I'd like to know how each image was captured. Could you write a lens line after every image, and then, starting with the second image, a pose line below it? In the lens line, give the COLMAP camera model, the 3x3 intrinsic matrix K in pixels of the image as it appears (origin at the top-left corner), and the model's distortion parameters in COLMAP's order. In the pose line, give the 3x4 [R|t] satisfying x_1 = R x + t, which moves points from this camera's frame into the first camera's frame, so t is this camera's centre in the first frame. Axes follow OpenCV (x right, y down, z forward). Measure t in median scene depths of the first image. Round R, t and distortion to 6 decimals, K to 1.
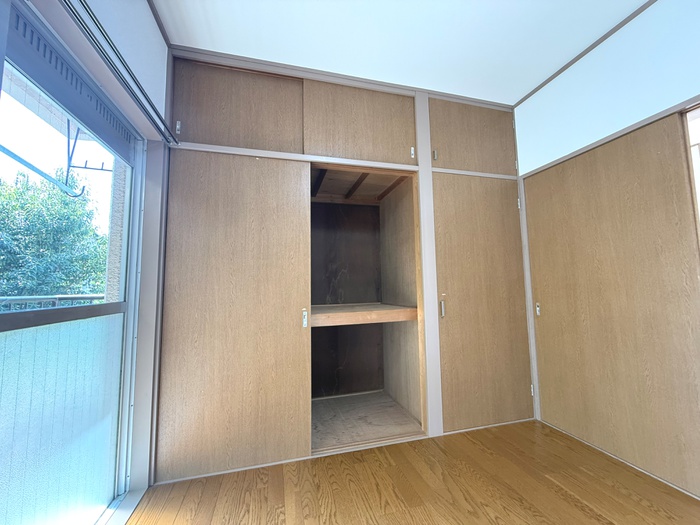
lens RADIAL K [[278.8, 0, 348.5], [0, 278.8, 261.2], [0, 0, 1]] dist [-0.000470, -0.000346]
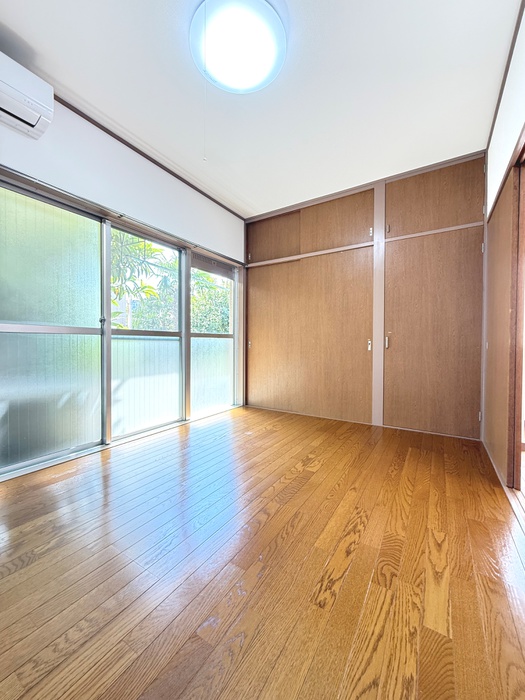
lens RADIAL K [[278.8, 0, 262.5], [0, 278.8, 348.4], [0, 0, 1]] dist [-0.000470, -0.000346]
pose [[0.678221, 0.034552, -0.734045, 0.983114], [0.052234, 0.994101, 0.095055, 0.034481], [0.732999, -0.102810, 0.672415, -0.433038]]
